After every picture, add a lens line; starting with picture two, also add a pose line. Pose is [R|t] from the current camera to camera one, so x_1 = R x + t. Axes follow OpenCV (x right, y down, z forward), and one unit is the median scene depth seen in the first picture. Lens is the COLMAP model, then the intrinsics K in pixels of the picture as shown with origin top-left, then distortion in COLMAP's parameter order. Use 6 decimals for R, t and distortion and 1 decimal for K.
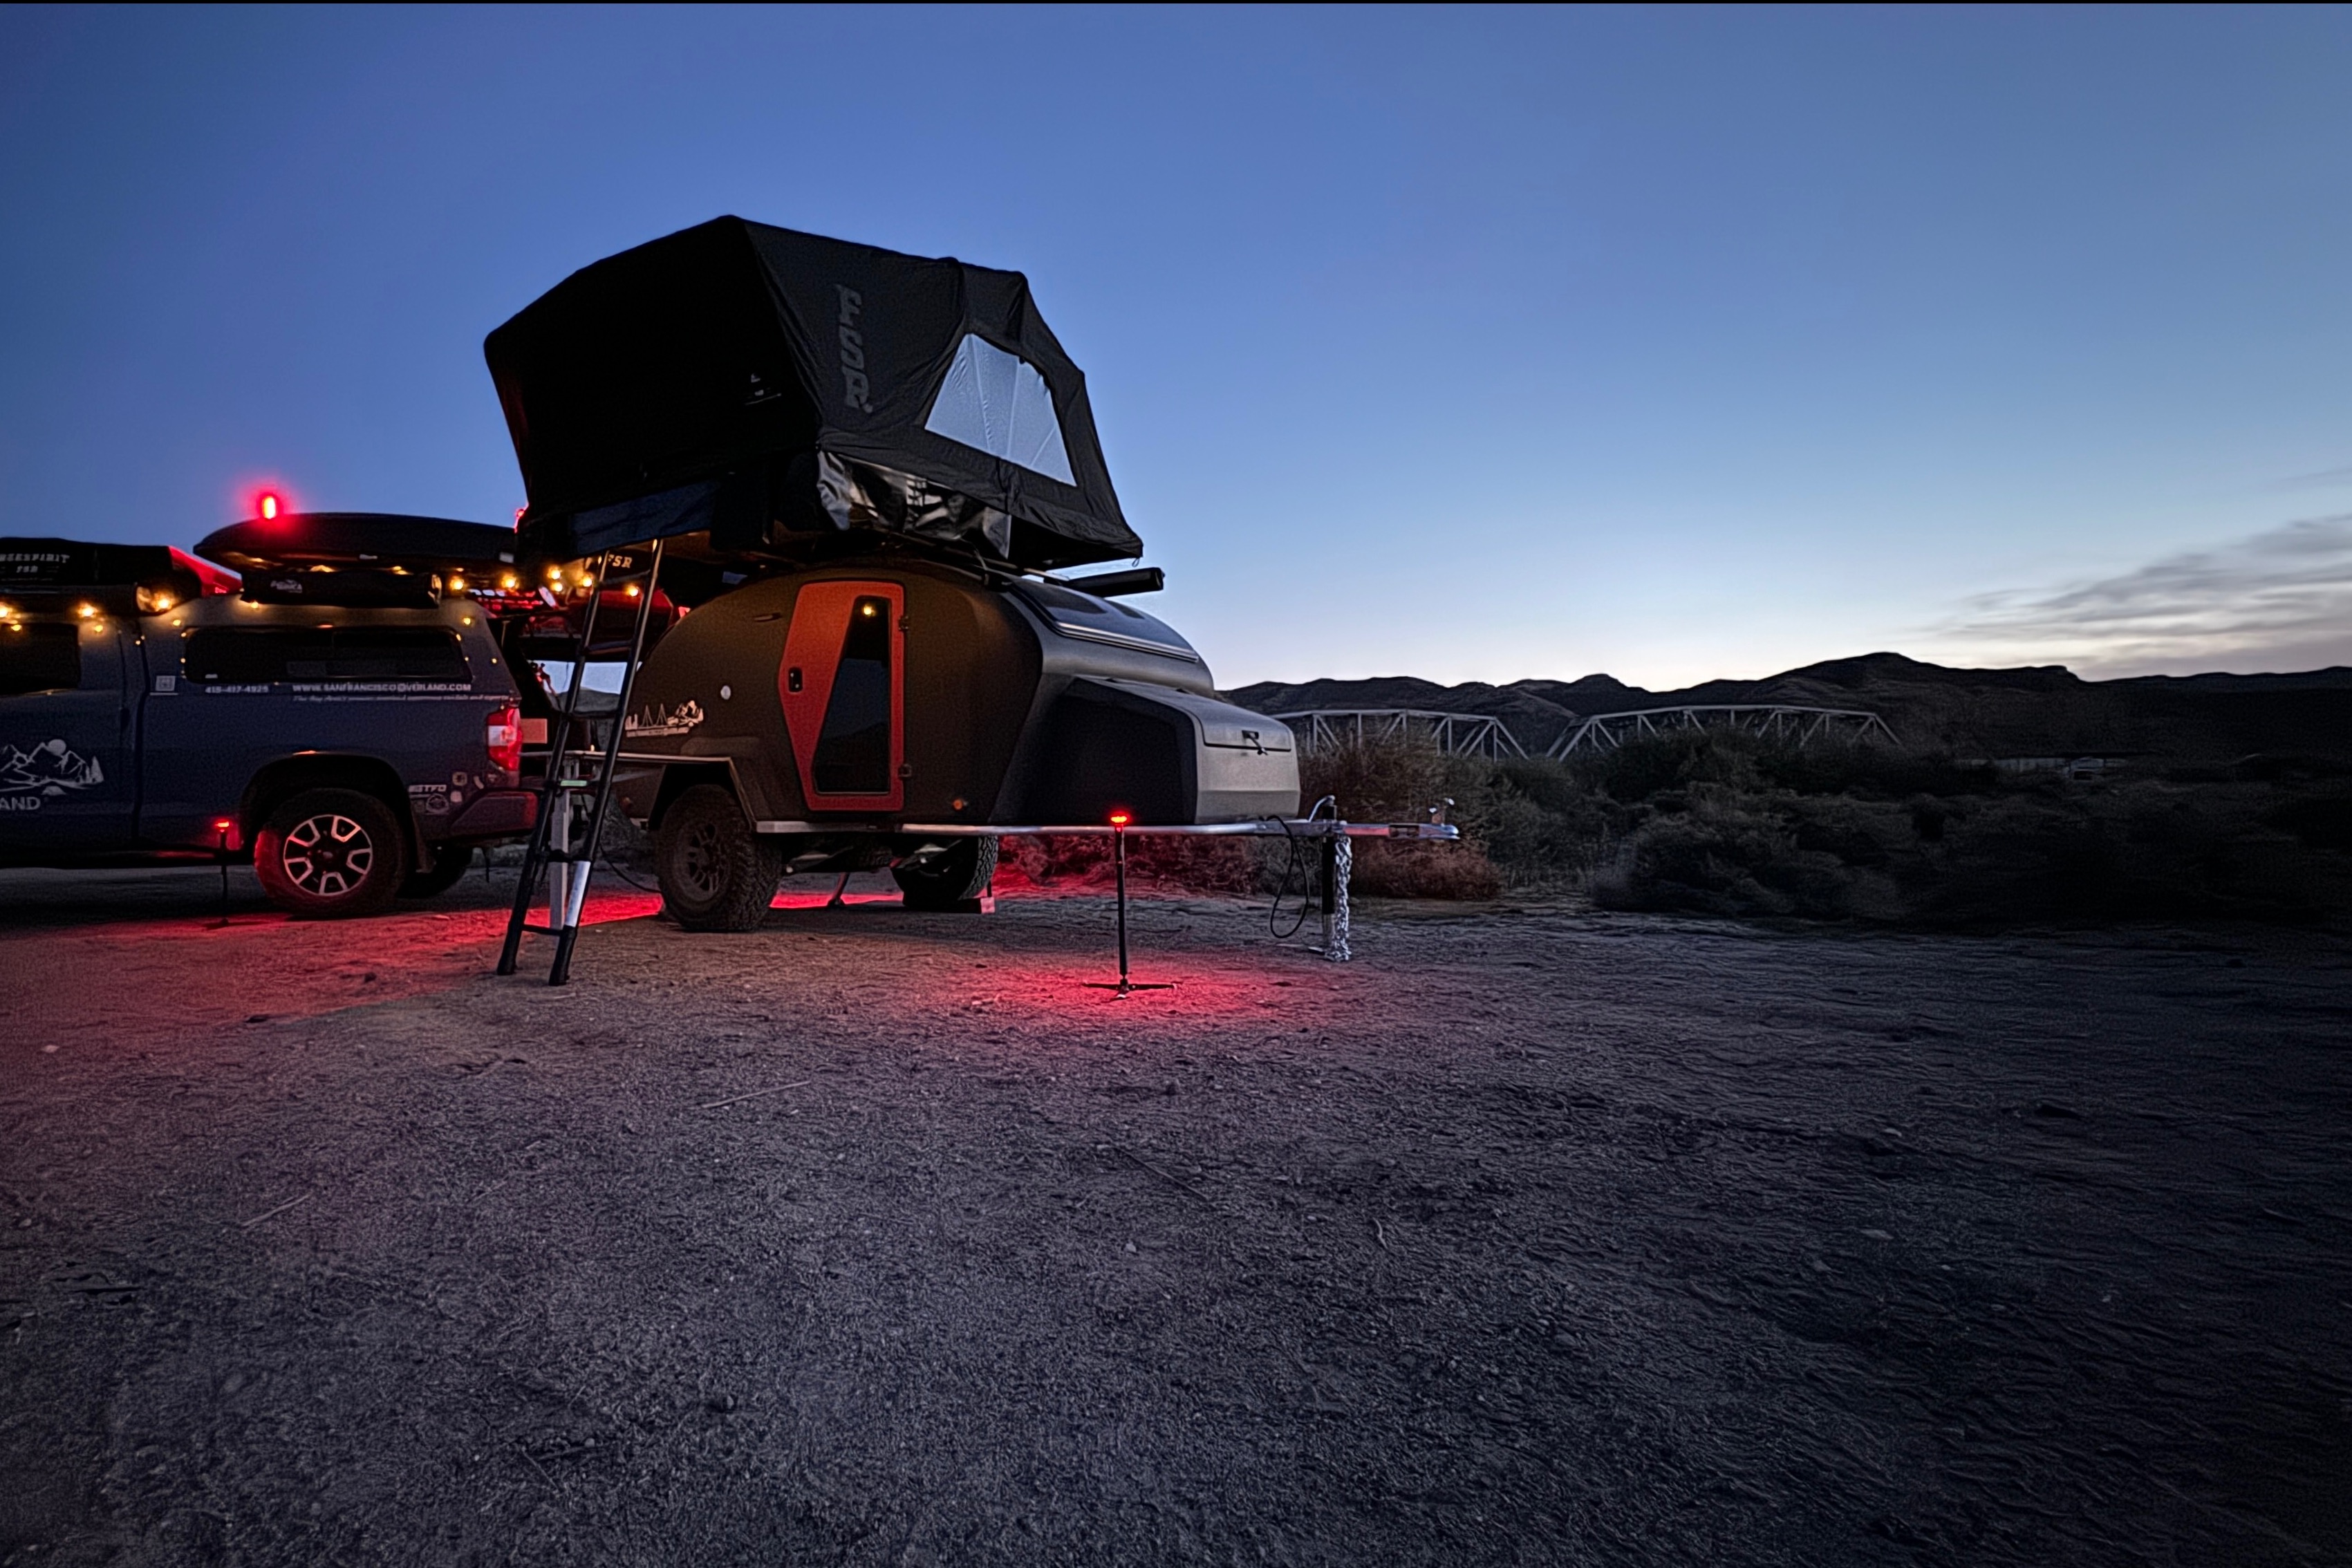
lens RADIAL K [[1113.5, 0, 977.6], [0, 1113.5, 782.1], [0, 0, 1]] dist [-0.005982, -0.000350]
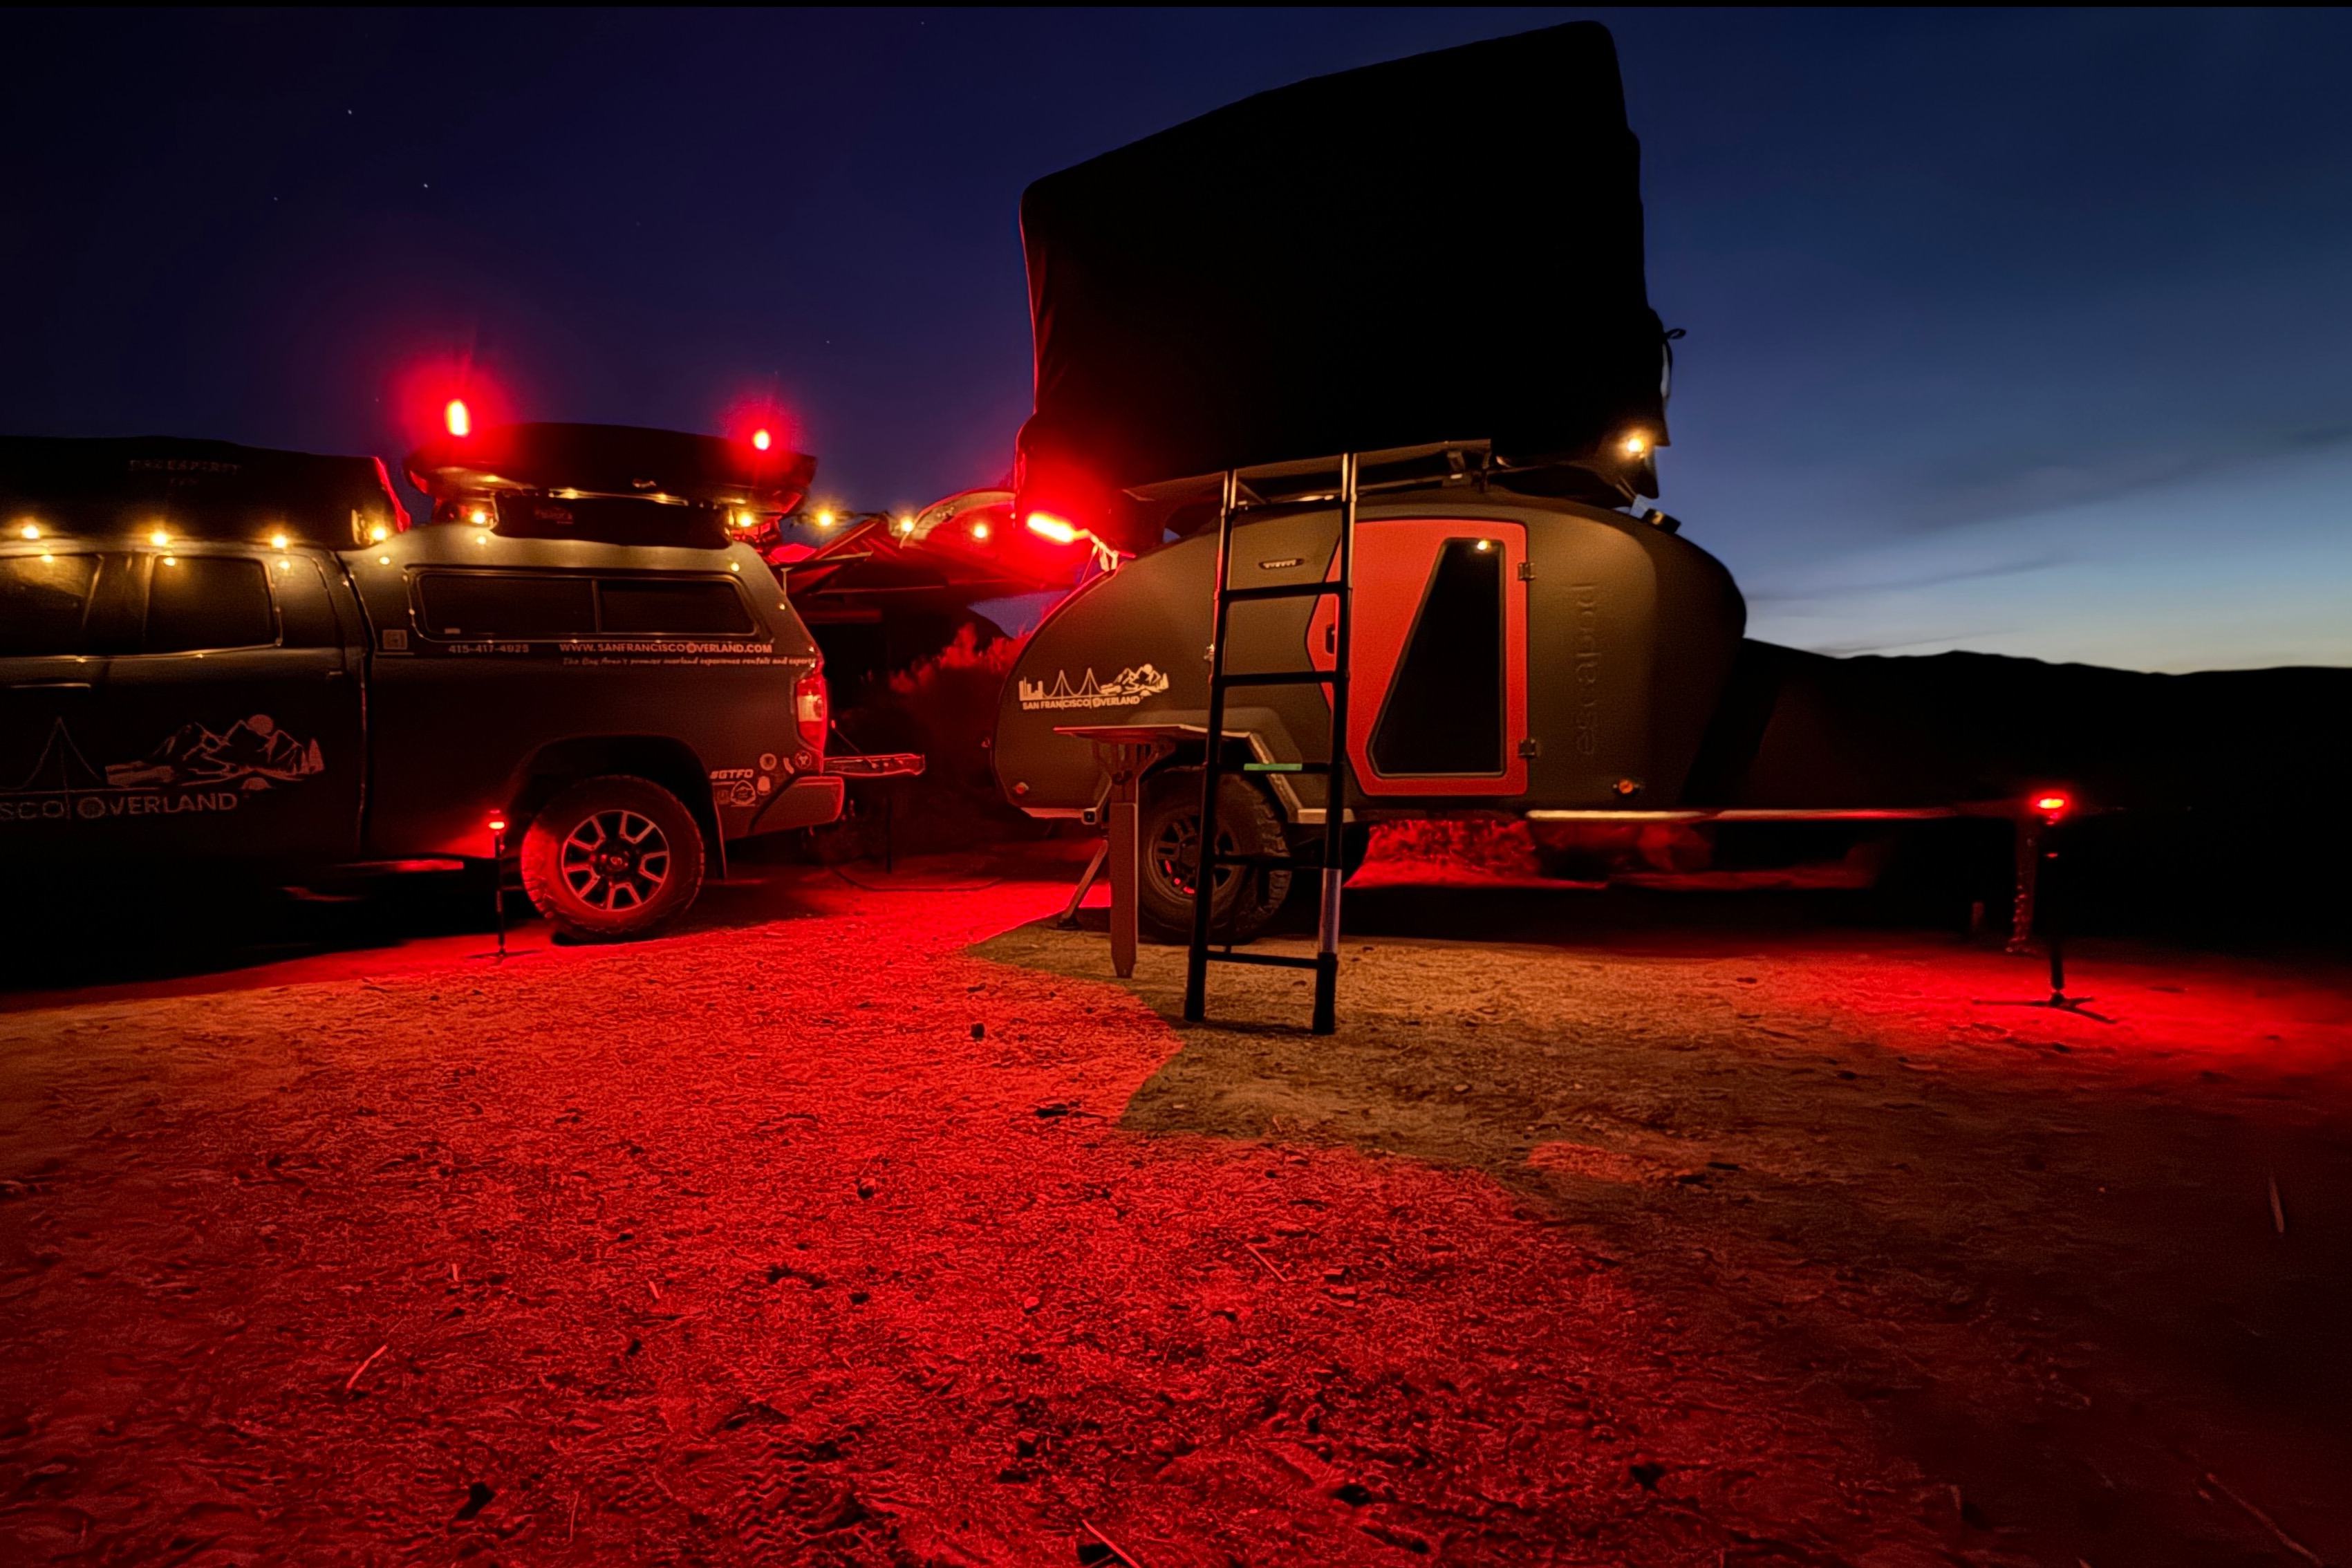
lens RADIAL K [[1113.0, 0, 999.2], [0, 1113.0, 781.3], [0, 0, 1]] dist [-0.002830, -0.000196]
pose [[0.985774, -0.013499, 0.167534, -0.470341], [0.009877, 0.999699, 0.022437, -0.005588], [-0.167787, -0.020463, 0.985611, 0.188929]]
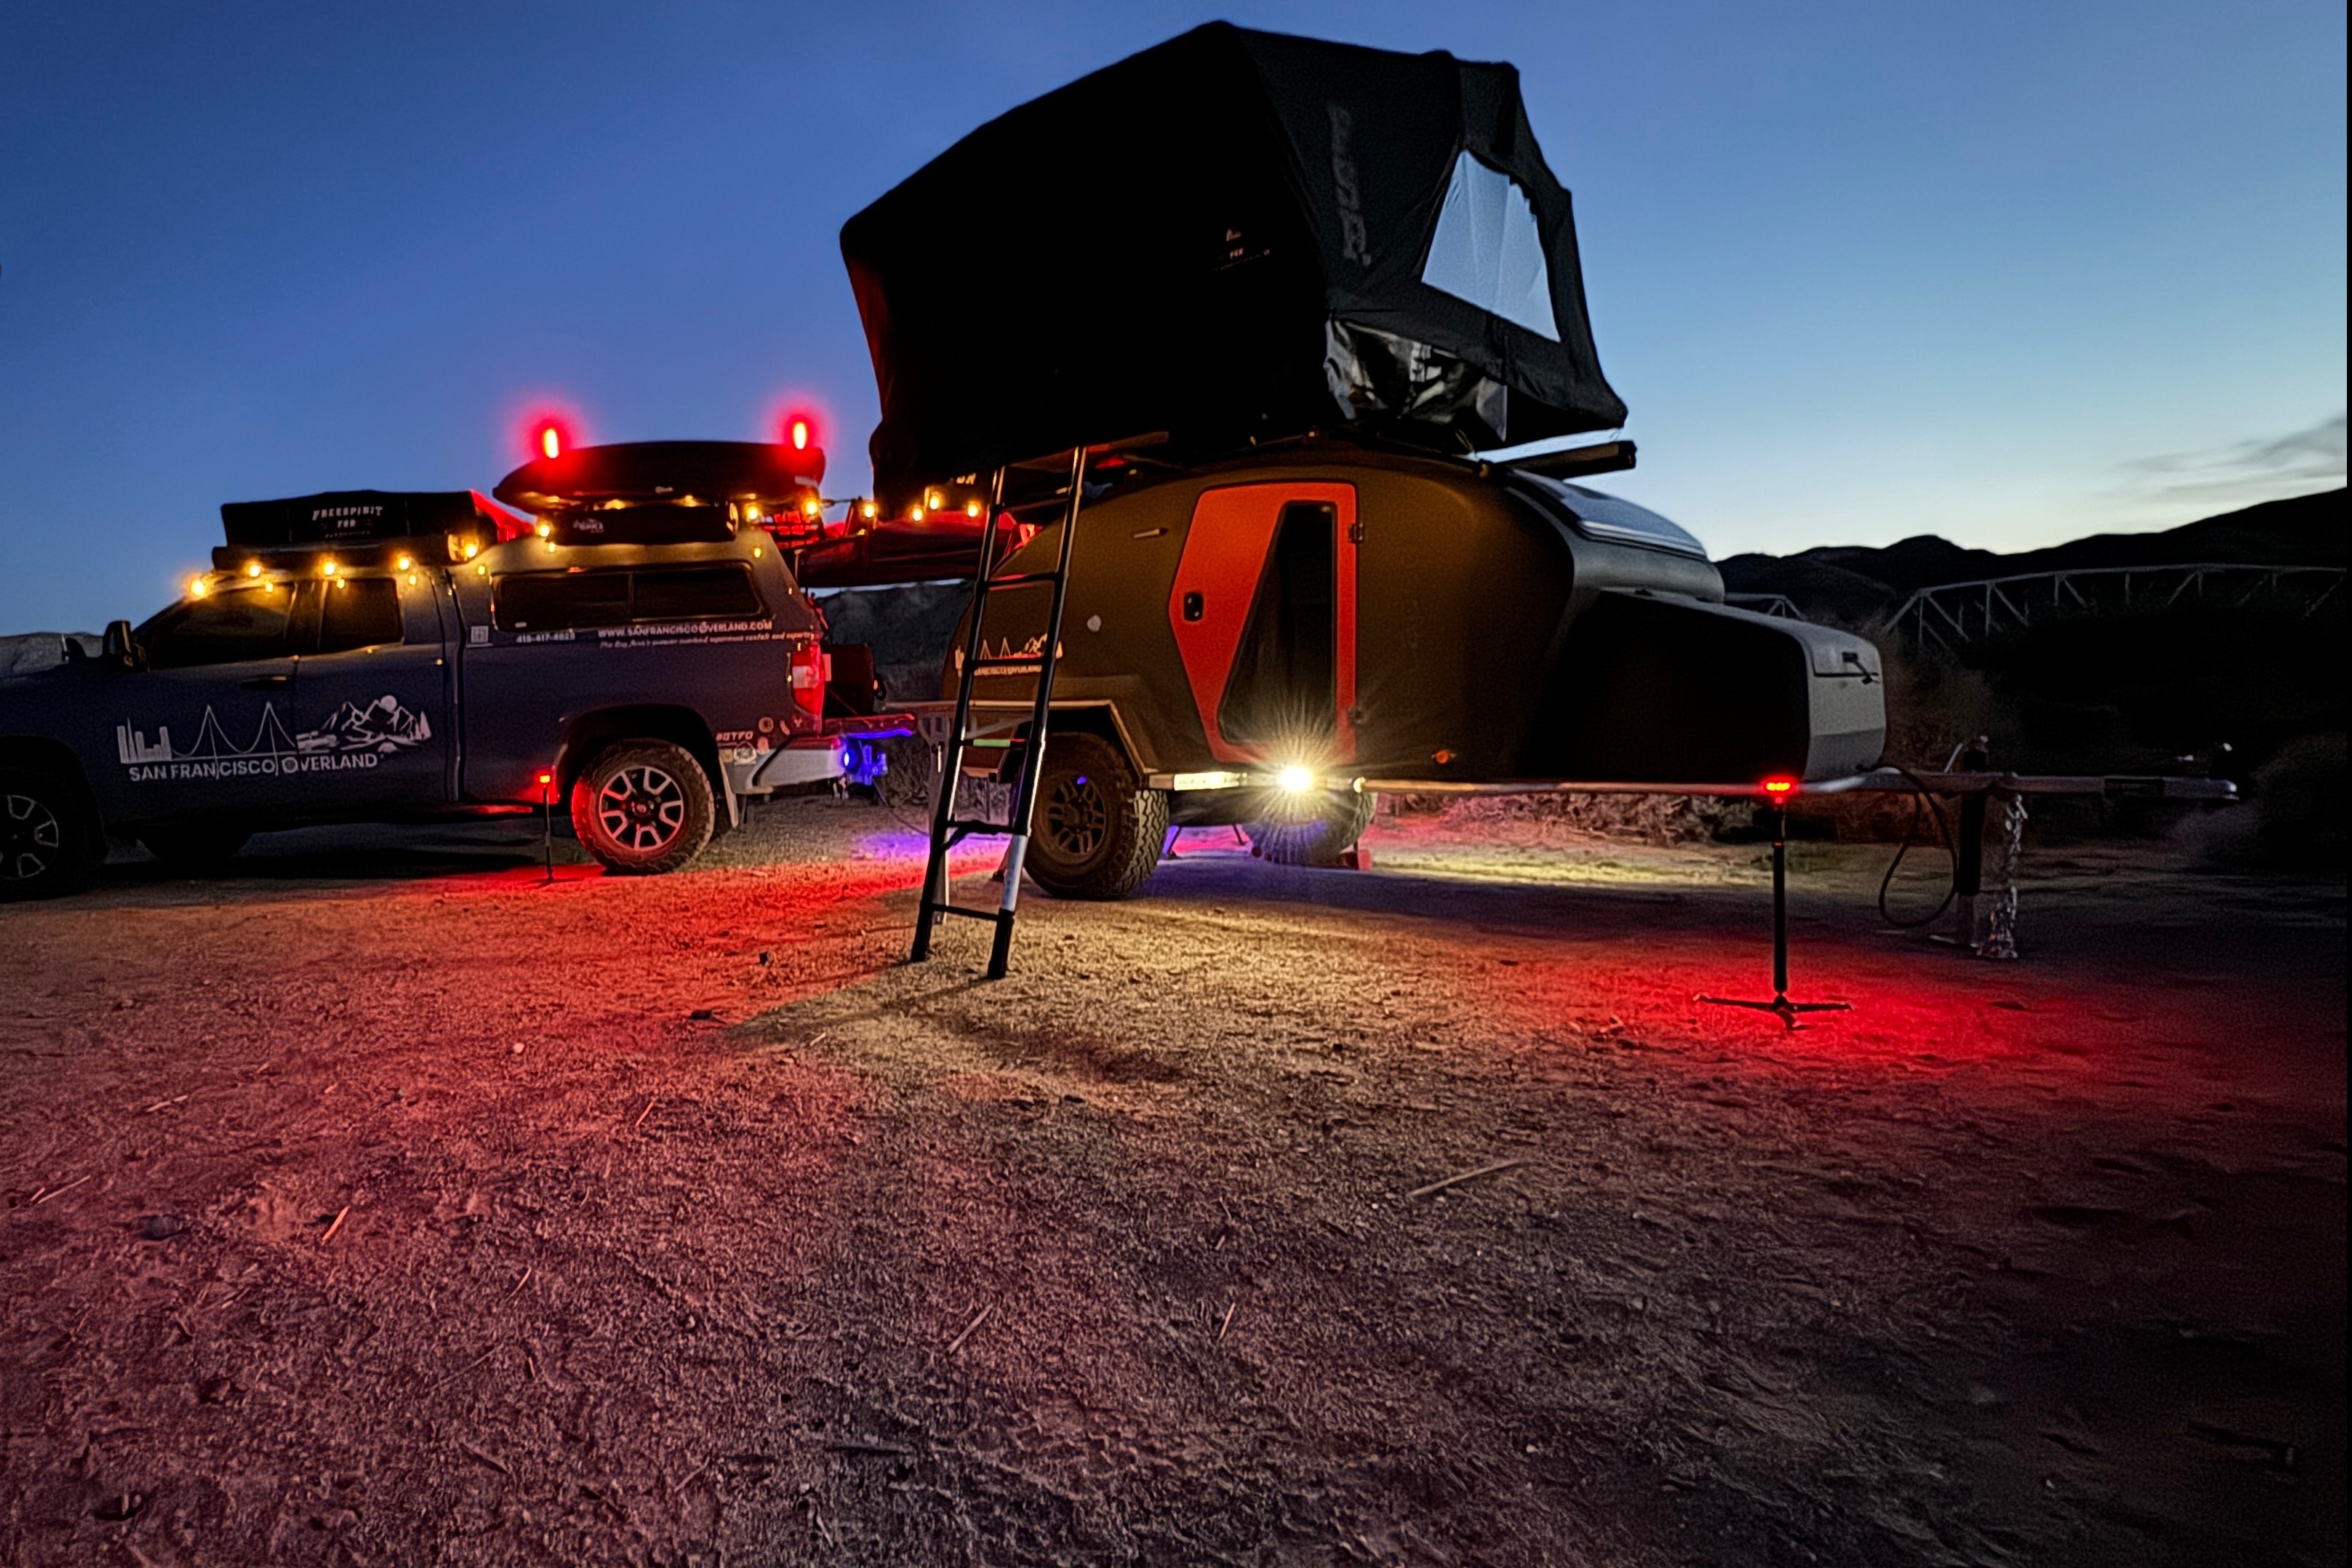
lens RADIAL K [[1175.0, 0, 878.3], [0, 1175.0, 779.2], [0, 0, 1]] dist [-0.005860, 0.000074]
pose [[0.976645, -0.011166, -0.214568, -0.176491], [0.026712, 0.997211, 0.069687, -0.025422], [0.213192, -0.073791, 0.974220, 0.063290]]
